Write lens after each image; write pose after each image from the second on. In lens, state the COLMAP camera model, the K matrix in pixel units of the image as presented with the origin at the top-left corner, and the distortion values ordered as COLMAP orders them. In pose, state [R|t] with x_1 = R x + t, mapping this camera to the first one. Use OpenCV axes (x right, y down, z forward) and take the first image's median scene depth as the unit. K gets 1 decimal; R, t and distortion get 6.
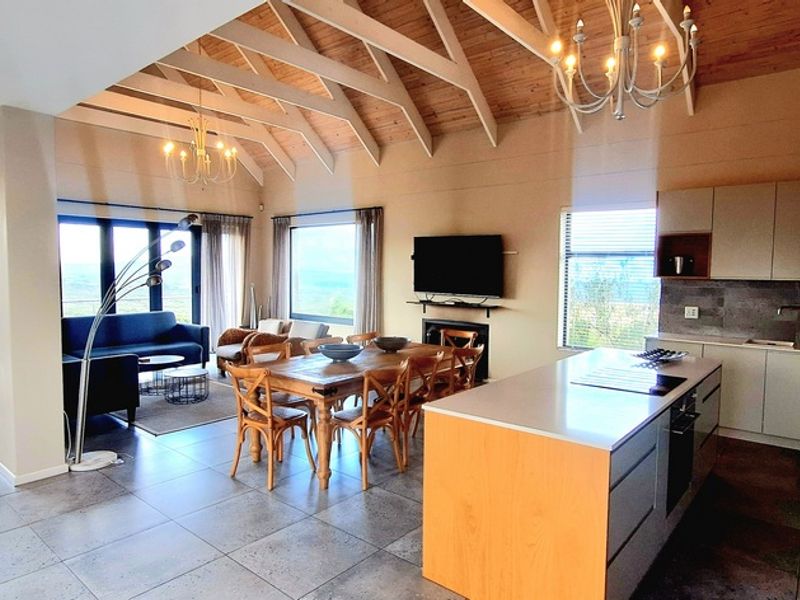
lens RADIAL K [[520.7, 0, 400.0], [0, 520.7, 300.0], [0, 0, 1]] dist [-0.007314, 0.002364]
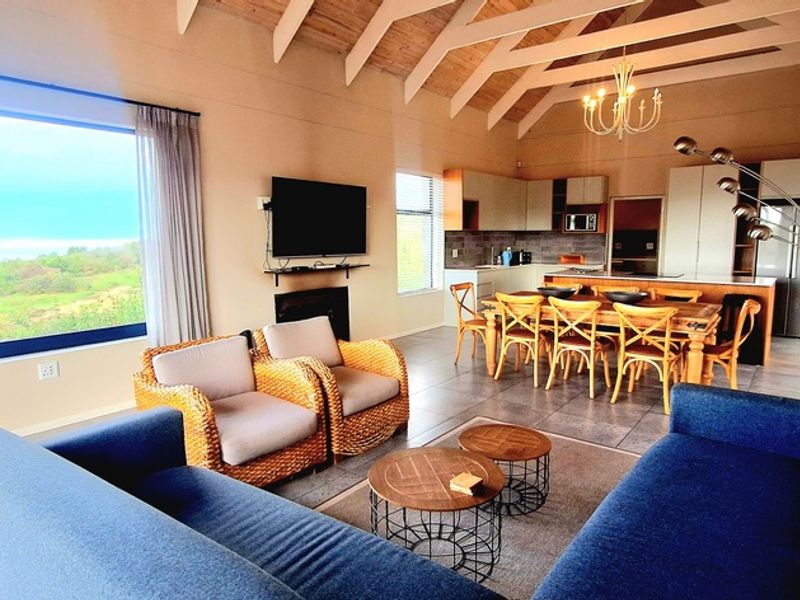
lens RADIAL K [[520.7, 0, 400.0], [0, 520.7, 300.0], [0, 0, 1]] dist [-0.007314, 0.002364]
pose [[-0.041906, -0.138208, 0.989516, -0.714637], [0.064702, 0.987932, 0.140727, -0.049447], [-0.997024, 0.069921, -0.032458, 0.920573]]
